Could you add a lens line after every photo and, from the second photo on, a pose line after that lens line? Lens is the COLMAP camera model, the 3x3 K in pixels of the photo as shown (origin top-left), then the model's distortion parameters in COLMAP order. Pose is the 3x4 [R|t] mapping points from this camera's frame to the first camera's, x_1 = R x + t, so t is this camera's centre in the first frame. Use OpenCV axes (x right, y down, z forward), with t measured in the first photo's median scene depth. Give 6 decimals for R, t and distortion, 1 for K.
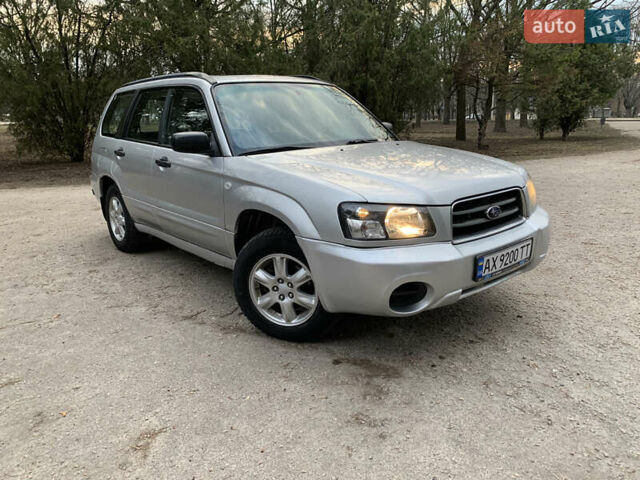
lens RADIAL K [[499.7, 0, 320.0], [0, 499.7, 240.0], [0, 0, 1]] dist [-0.003689, 0.000584]
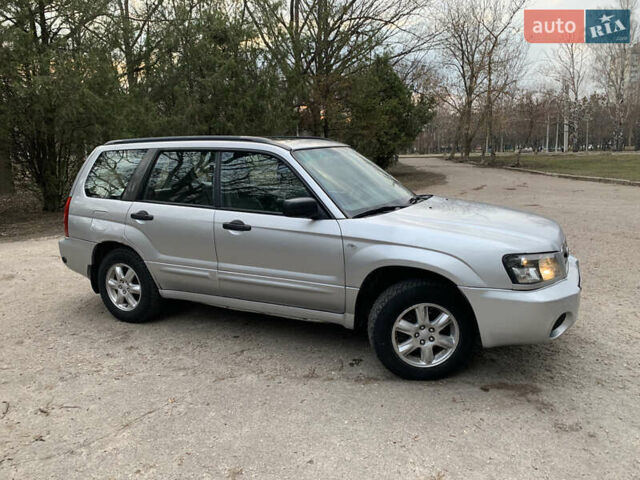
lens RADIAL K [[499.7, 0, 320.0], [0, 499.7, 240.0], [0, 0, 1]] dist [-0.003689, 0.000584]
pose [[0.922593, -0.070921, 0.379200, -0.696869], [0.097595, 0.993889, -0.051564, -0.077784], [-0.373226, 0.084581, 0.923877, 0.025697]]
